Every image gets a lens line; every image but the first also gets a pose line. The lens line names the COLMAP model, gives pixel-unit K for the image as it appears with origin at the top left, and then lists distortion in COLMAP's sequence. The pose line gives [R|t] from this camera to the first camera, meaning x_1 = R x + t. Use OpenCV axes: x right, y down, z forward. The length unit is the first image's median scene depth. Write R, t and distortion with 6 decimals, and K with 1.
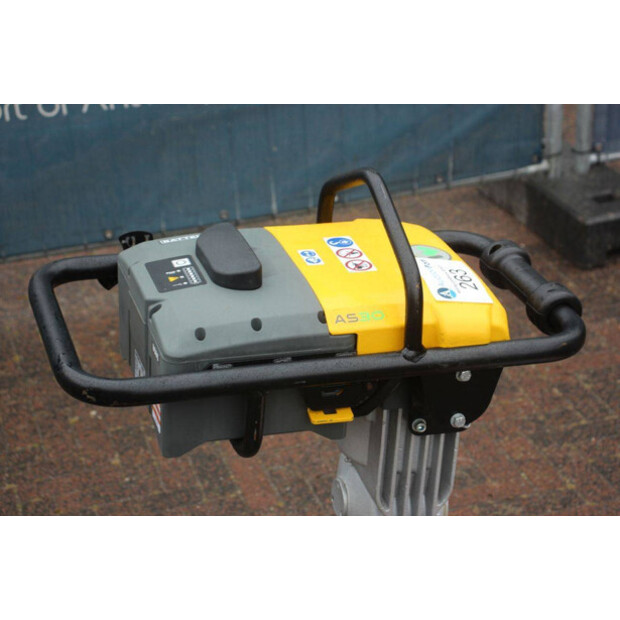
lens RADIAL K [[1458.1, 0, 317.0], [0, 1458.1, 310.6], [0, 0, 1]] dist [0.443572, -0.126741]
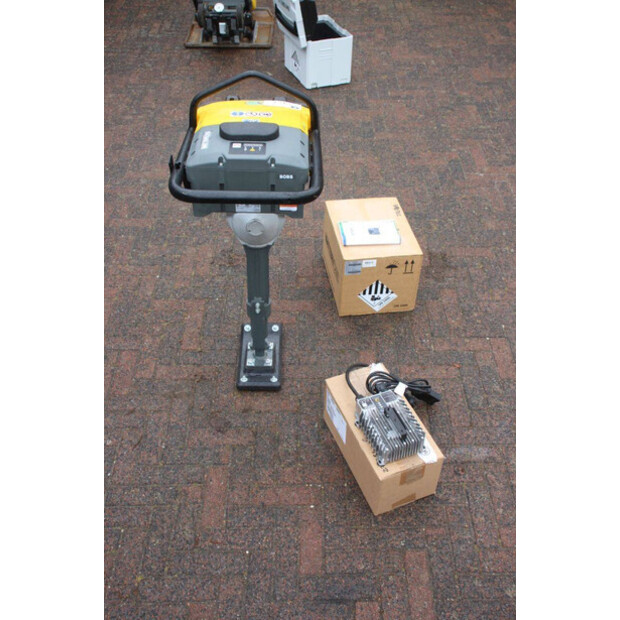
lens RADIAL K [[680.1, 0, 315.6], [0, 680.1, 310.5], [0, 0, 1]] dist [-0.029337, 0.055186]
pose [[0.285470, -0.597481, 0.749349, -0.889984], [0.395315, 0.785679, 0.475850, -0.254126], [-0.873059, 0.160388, 0.460481, 0.492339]]
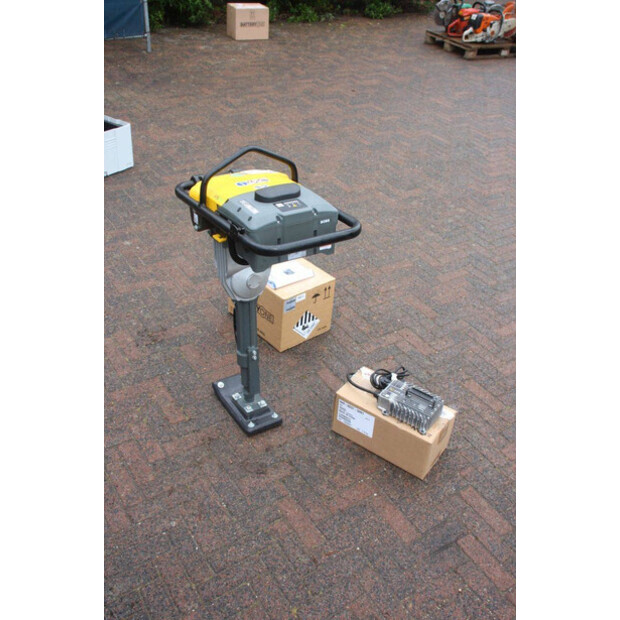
lens RADIAL K [[661.0, 0, 319.5], [0, 661.0, 312.4], [0, 0, 1]] dist [-0.028596, 0.010657]
pose [[-0.277350, -0.524555, 0.804934, -1.055732], [0.370054, 0.714840, 0.593350, -0.516106], [-0.886644, 0.462434, -0.004147, 1.003616]]
